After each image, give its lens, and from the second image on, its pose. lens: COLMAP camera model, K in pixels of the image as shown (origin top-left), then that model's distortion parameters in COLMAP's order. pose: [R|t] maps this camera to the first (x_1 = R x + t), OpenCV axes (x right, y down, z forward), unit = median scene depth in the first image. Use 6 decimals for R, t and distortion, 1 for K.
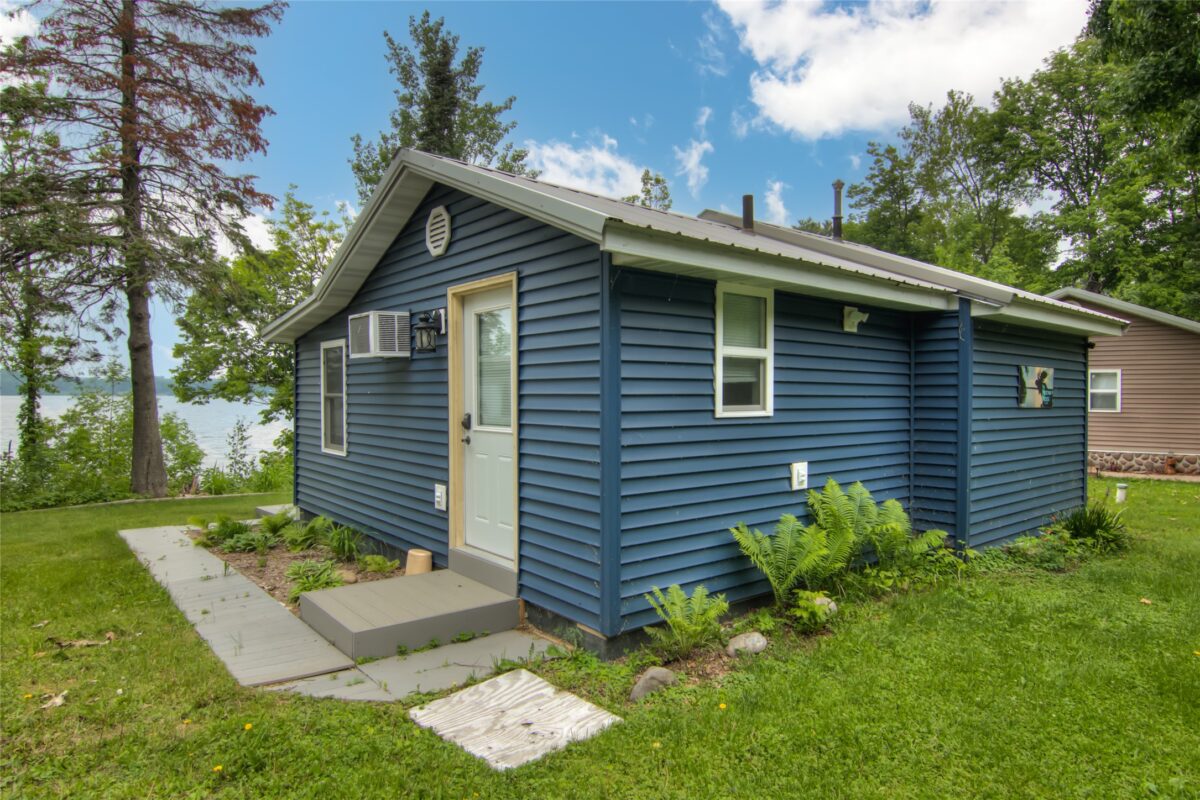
lens RADIAL K [[702.6, 0, 592.5], [0, 702.6, 404.3], [0, 0, 1]] dist [-0.013816, -0.015335]
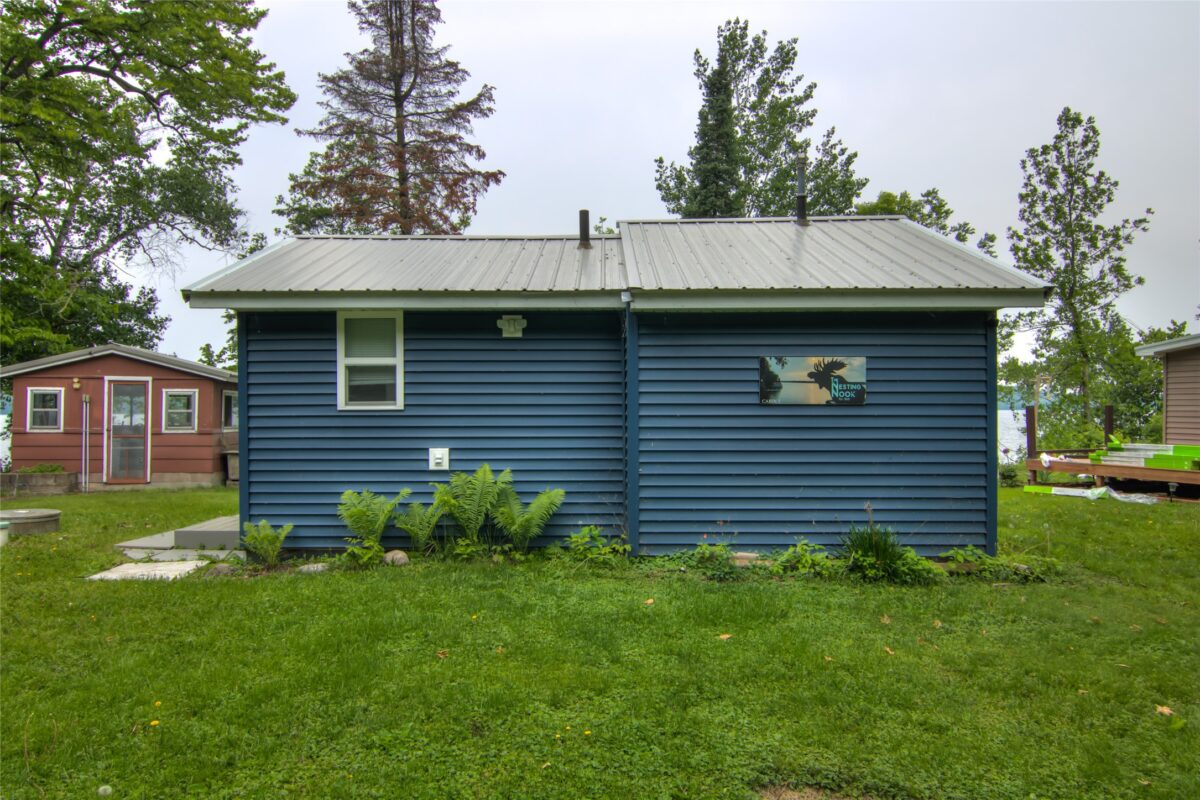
lens RADIAL K [[756.9, 0, 567.4], [0, 756.9, 395.9], [0, 0, 1]] dist [-0.009345, -0.011572]
pose [[0.771456, -0.012294, -0.636163, 0.977819], [-0.002227, 0.999755, -0.022021, 0.015141], [0.636278, 0.018405, 0.771240, 0.090574]]
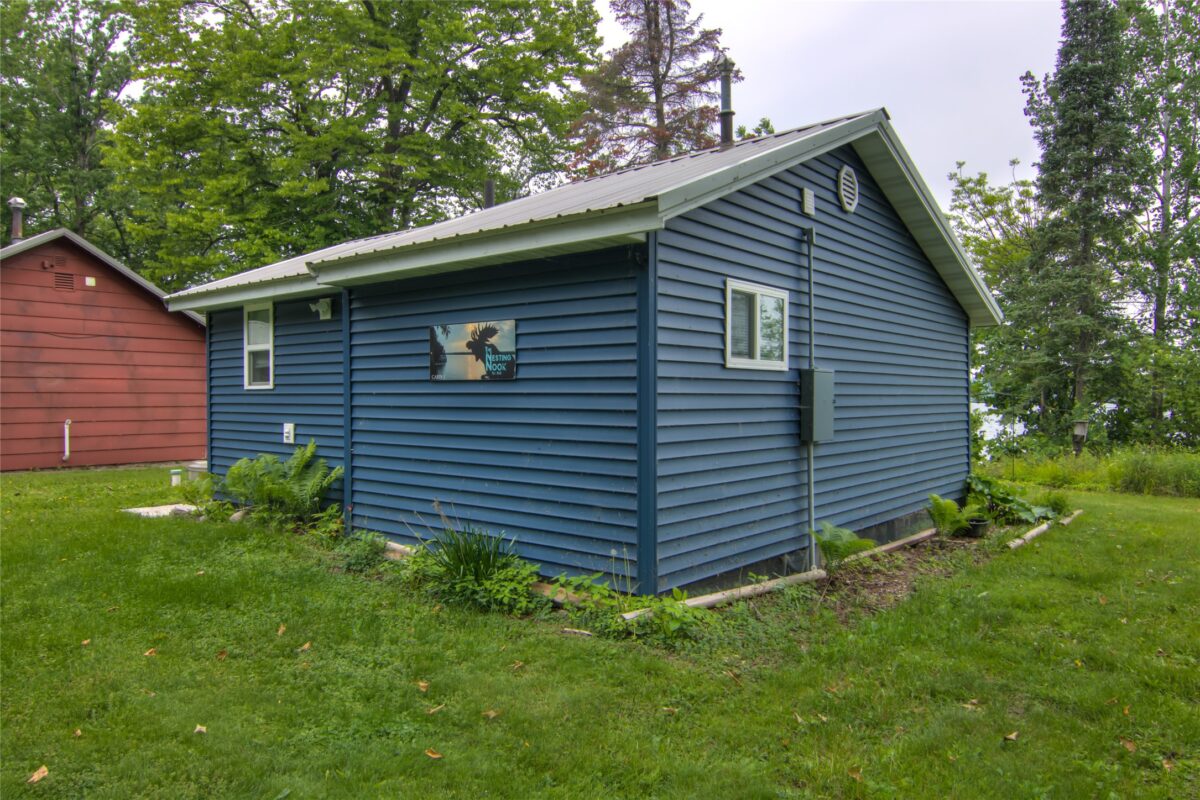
lens RADIAL K [[764.7, 0, 612.2], [0, 764.7, 390.4], [0, 0, 1]] dist [-0.007583, -0.000408]
pose [[0.235014, -0.007431, -0.971964, 1.404615], [-0.007967, 0.999922, -0.009571, 0.021116], [0.971959, 0.009993, 0.234936, 0.940655]]
